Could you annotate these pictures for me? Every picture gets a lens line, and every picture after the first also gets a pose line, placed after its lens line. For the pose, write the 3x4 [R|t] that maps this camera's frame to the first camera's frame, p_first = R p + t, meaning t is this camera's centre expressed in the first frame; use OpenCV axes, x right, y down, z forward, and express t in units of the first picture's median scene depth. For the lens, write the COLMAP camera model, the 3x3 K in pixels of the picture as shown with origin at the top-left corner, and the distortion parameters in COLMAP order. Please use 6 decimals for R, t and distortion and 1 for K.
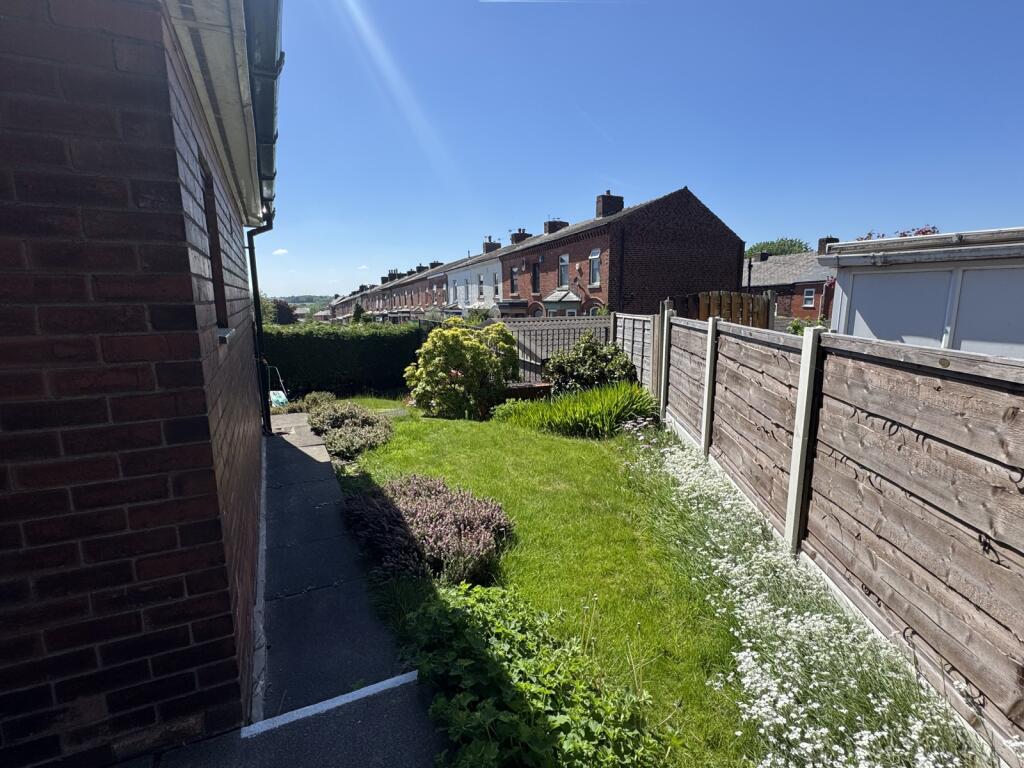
lens RADIAL K [[486.1, 0, 511.4], [0, 486.1, 383.5], [0, 0, 1]] dist [-0.000396, -0.000006]
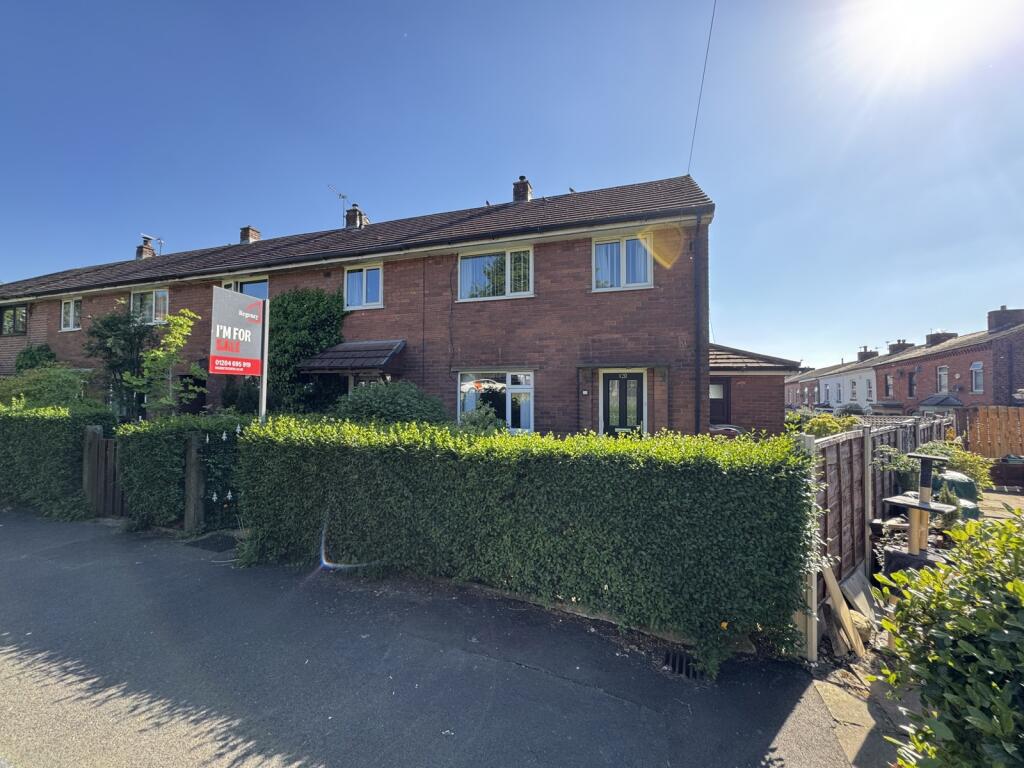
lens RADIAL K [[409.0, 0, 510.0], [0, 409.0, 383.3], [0, 0, 1]] dist [0.000236, -0.000028]
pose [[0.714734, -0.006482, -0.699366, 0.037348], [-0.130940, 0.981036, -0.142910, 0.041316], [0.687030, 0.193718, 0.700331, -0.297620]]
